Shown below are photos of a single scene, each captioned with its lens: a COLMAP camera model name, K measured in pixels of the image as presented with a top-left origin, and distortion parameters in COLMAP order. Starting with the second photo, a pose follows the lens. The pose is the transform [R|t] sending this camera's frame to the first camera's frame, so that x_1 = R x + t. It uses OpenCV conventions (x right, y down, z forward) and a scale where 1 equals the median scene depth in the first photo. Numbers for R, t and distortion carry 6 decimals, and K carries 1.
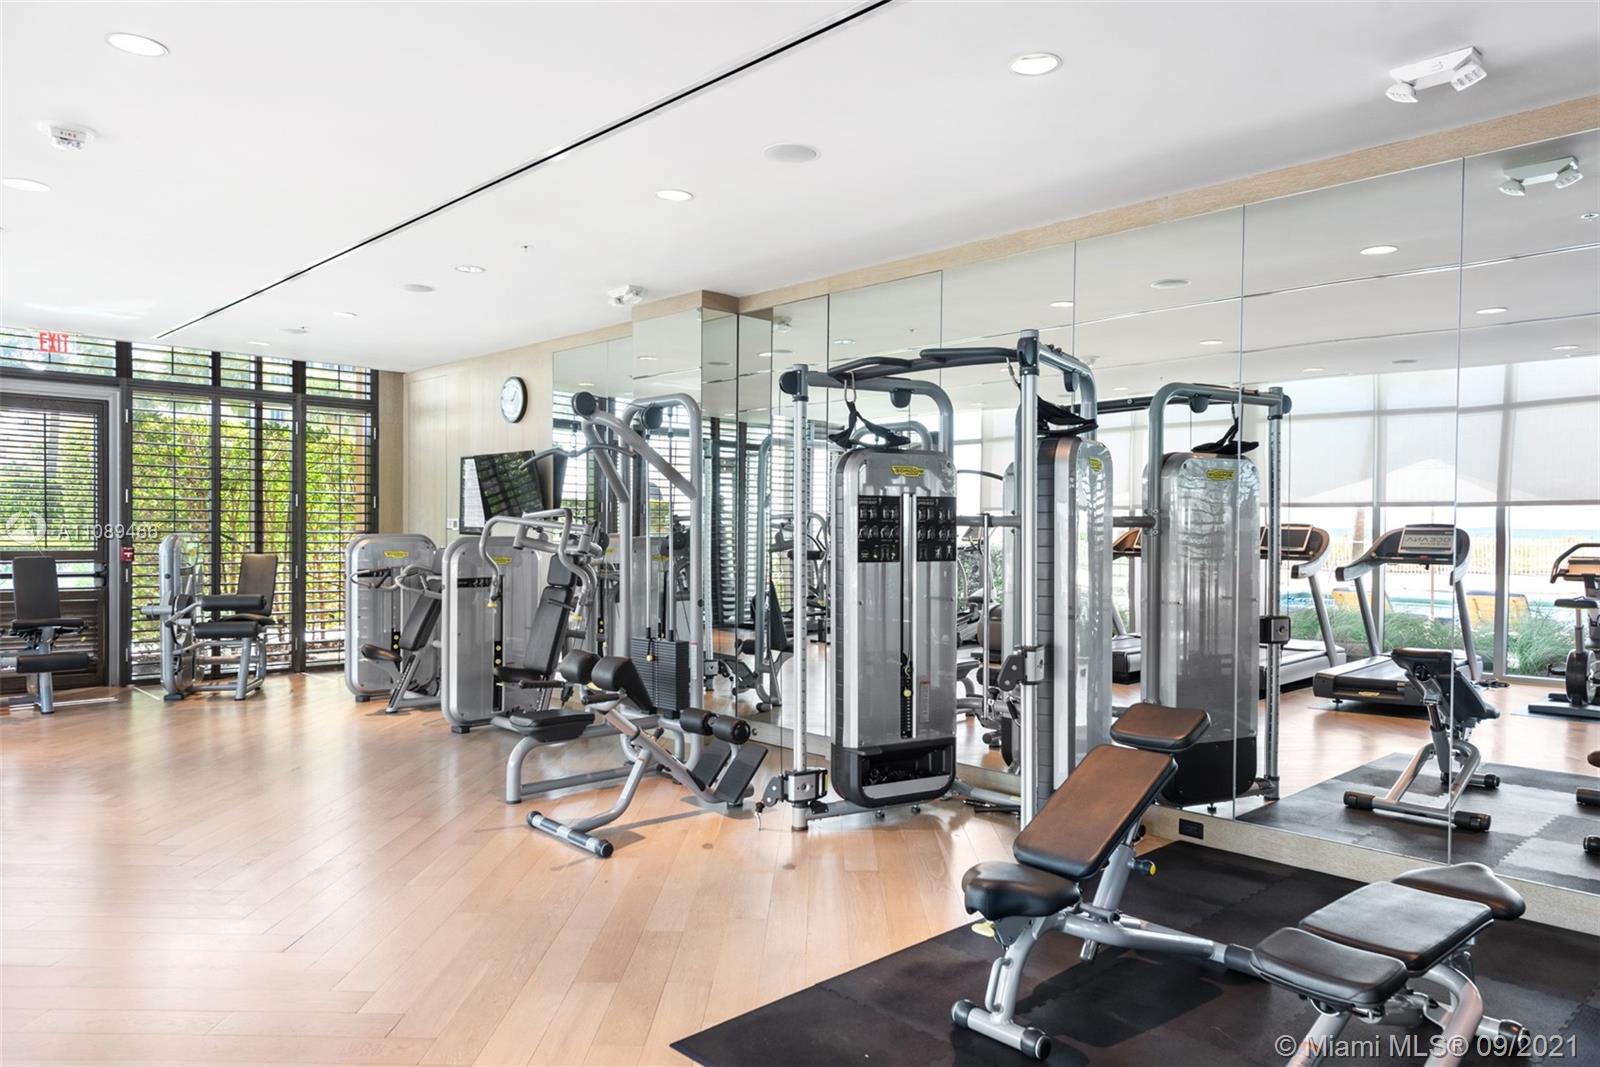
lens RADIAL K [[1067.5, 0, 800.0], [0, 1067.5, 533.5], [0, 0, 1]] dist [0.019114, -0.042477]
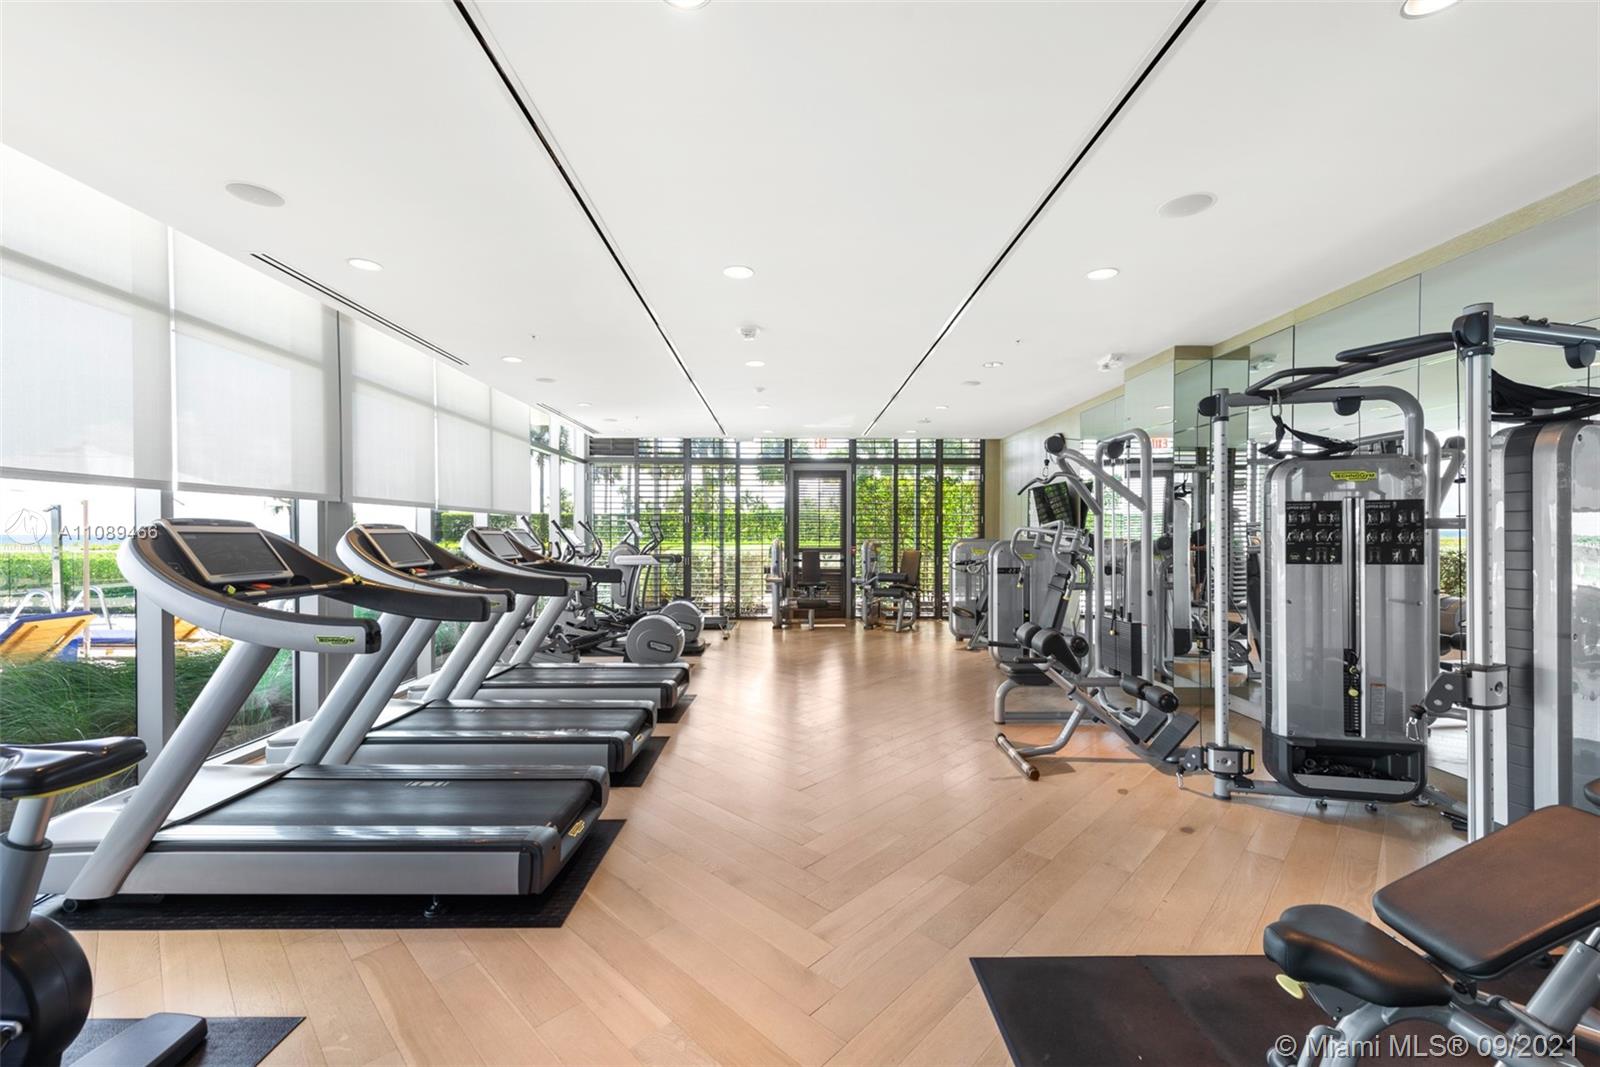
lens RADIAL K [[632.7, 0, 800.0], [0, 632.7, 533.5], [0, 0, 1]] dist [0.000979, -0.003114]
pose [[0.722702, -0.009525, -0.691094, 0.135354], [0.003787, 0.999945, -0.009822, 0.000867], [0.691150, 0.004481, 0.722698, 0.191857]]
